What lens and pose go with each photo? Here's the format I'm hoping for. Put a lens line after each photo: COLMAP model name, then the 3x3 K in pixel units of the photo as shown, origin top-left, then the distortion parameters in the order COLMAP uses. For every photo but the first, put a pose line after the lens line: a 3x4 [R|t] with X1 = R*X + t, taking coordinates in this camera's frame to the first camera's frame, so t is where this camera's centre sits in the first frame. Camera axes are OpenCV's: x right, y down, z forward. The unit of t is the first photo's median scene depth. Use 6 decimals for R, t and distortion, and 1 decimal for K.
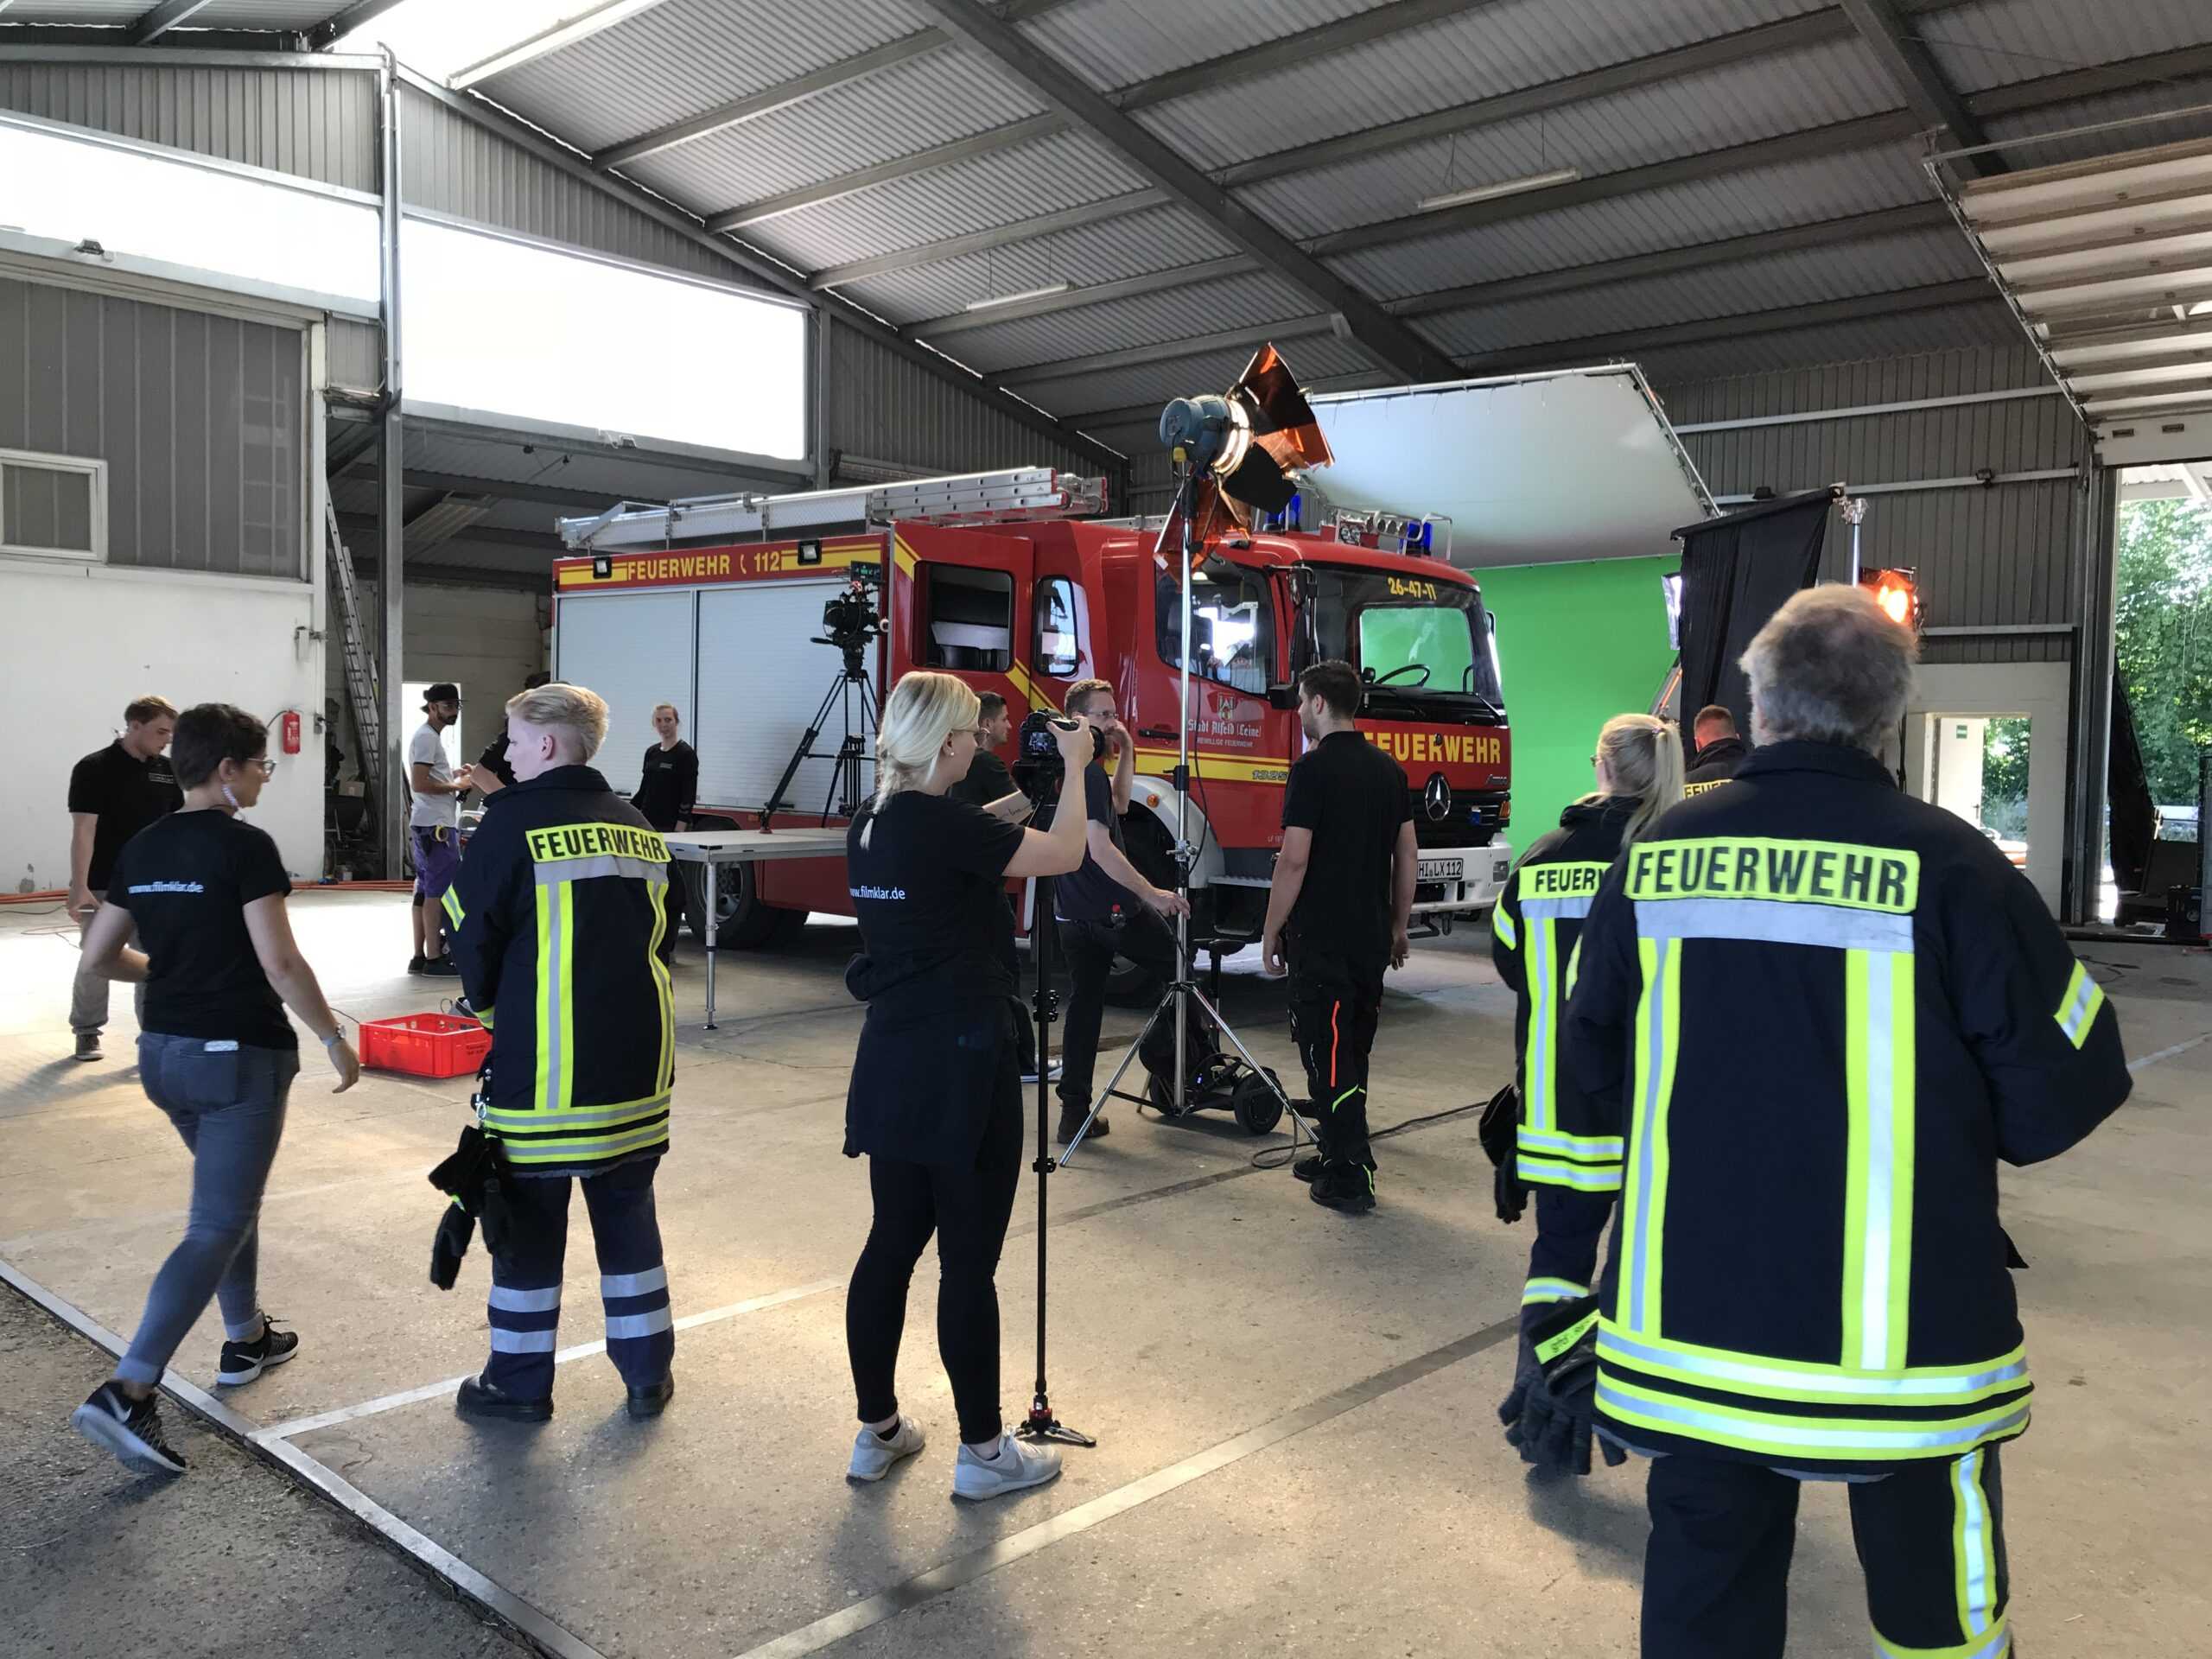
lens RADIAL K [[1822.8, 0, 1109.5], [0, 1822.8, 842.3], [0, 0, 1]] dist [0.012540, 0.002298]
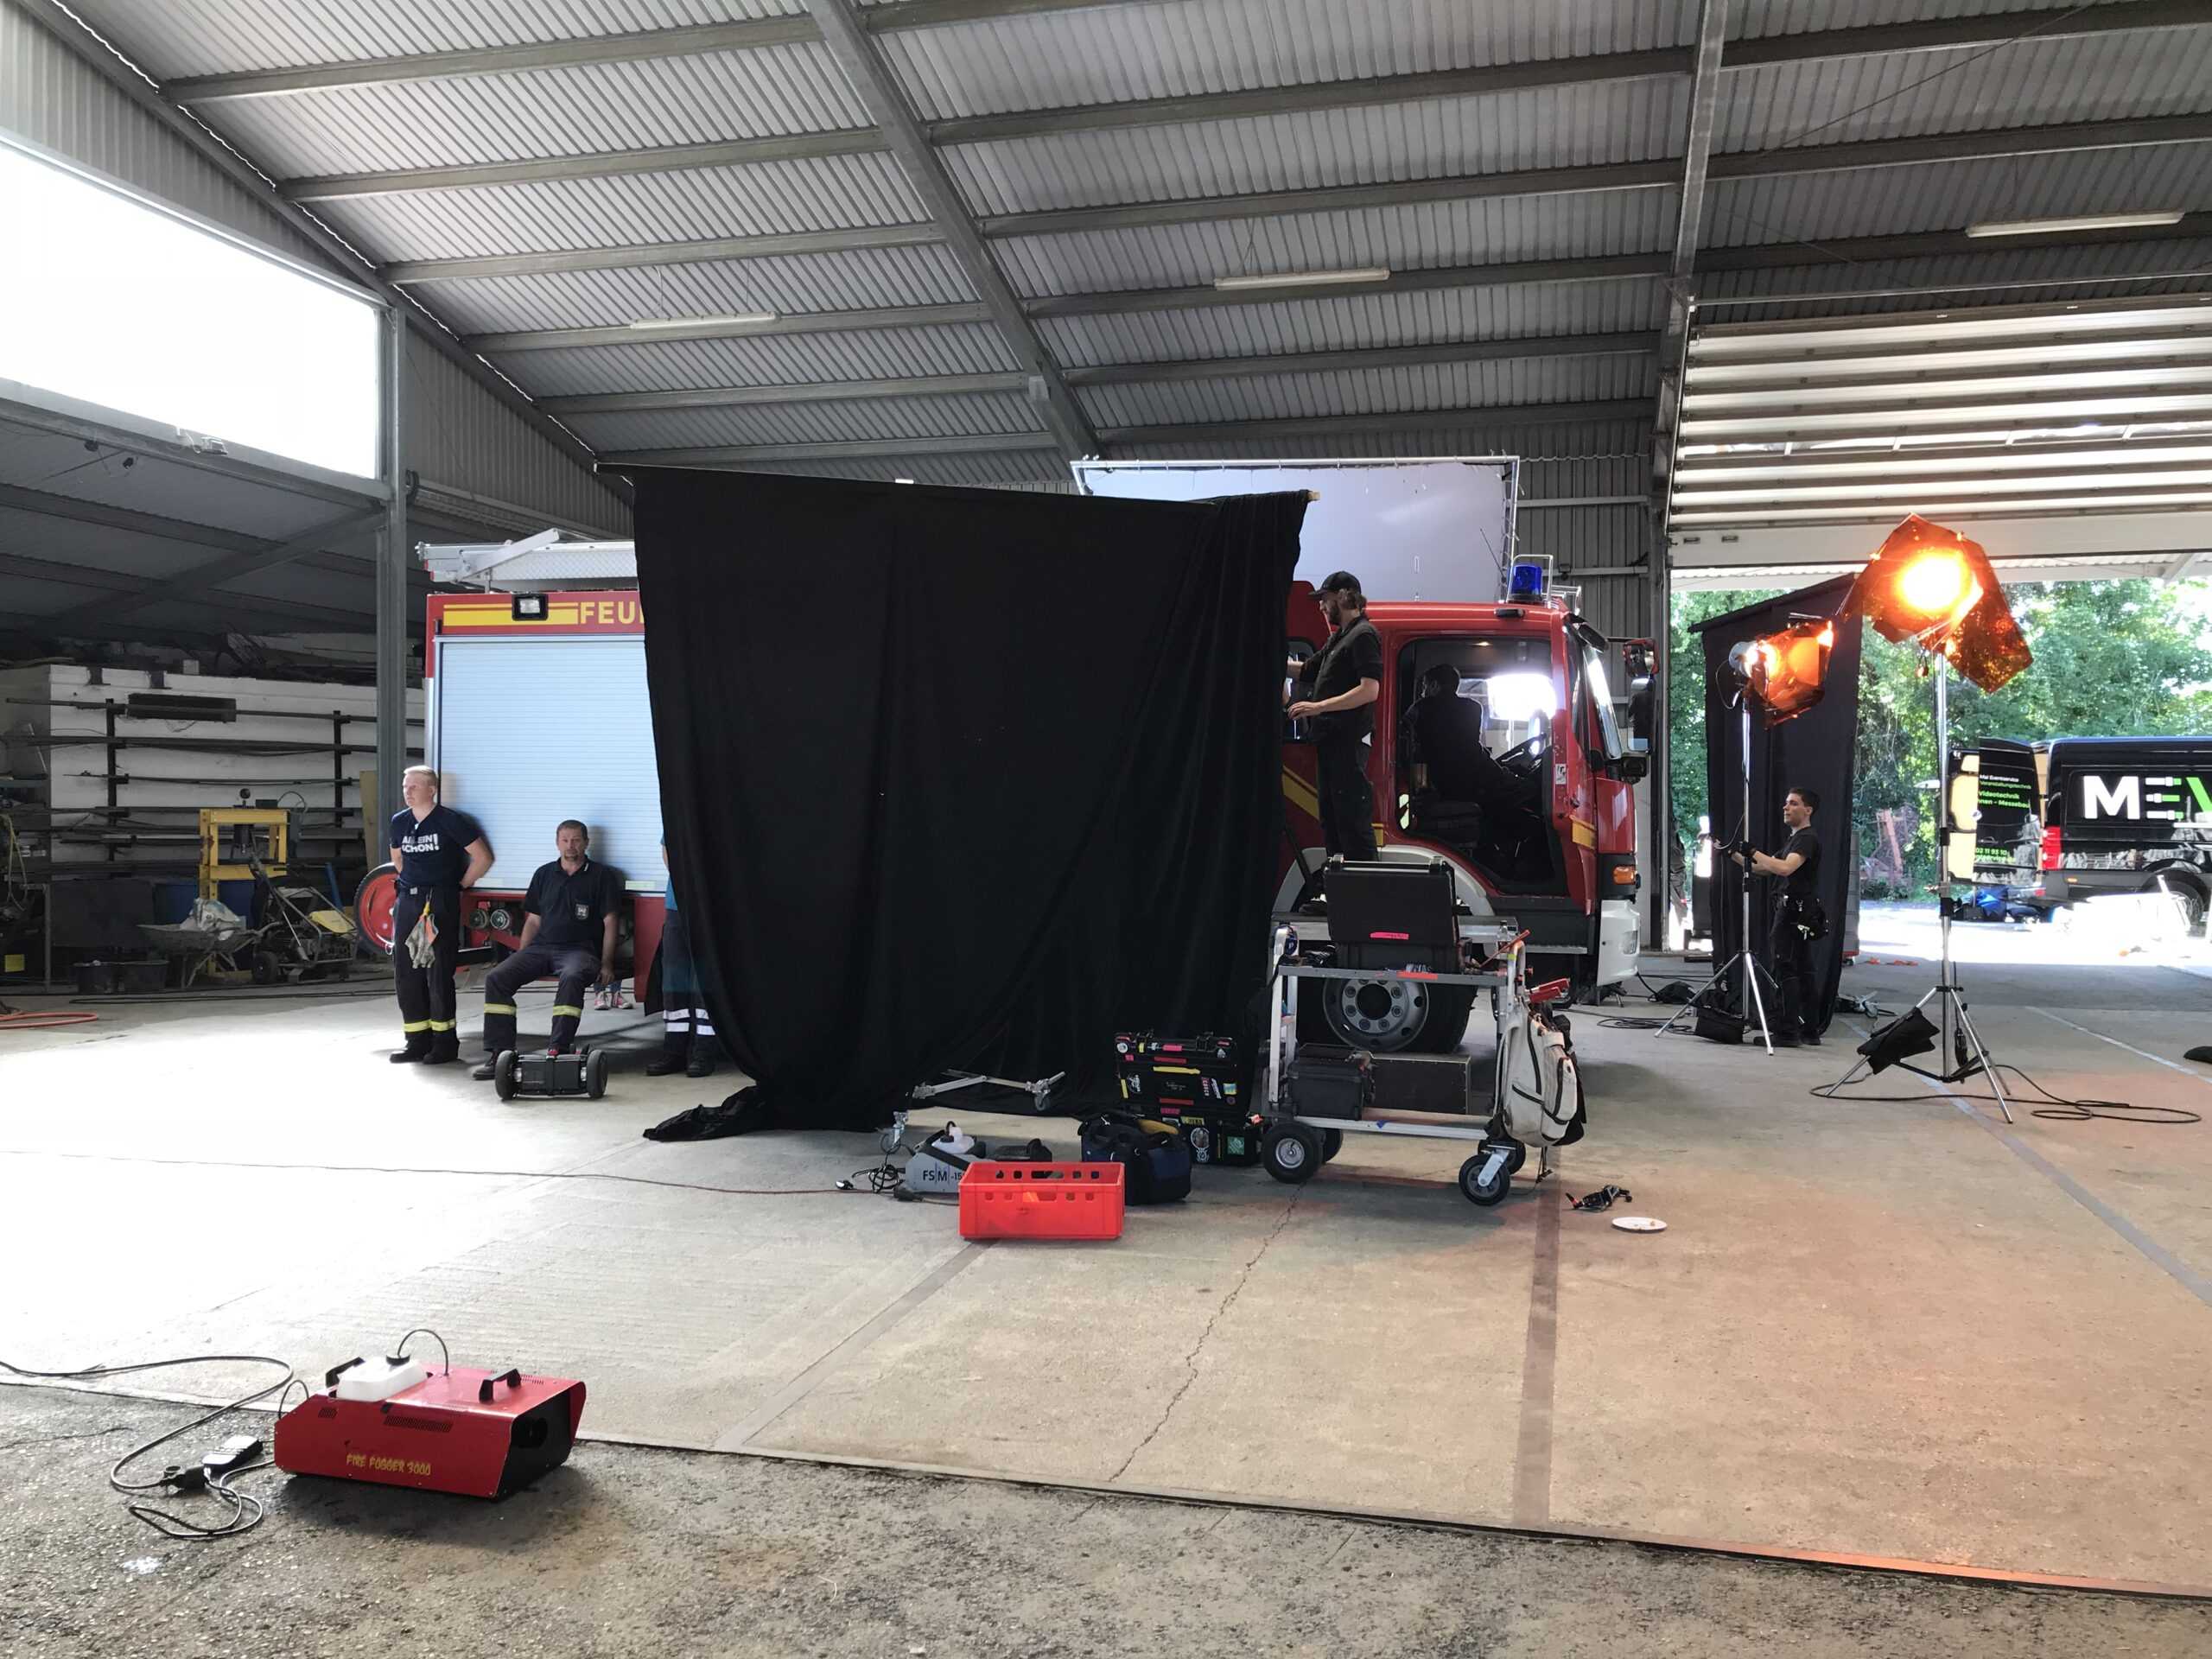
lens RADIAL K [[1822.8, 0, 1097.0], [0, 1822.8, 827.8], [0, 0, 1]] dist [0.012540, 0.002298]
pose [[0.873187, -0.022939, 0.486845, -0.335563], [0.042576, 0.998663, -0.029307, -0.013311], [-0.485522, 0.046319, 0.872996, 0.127899]]
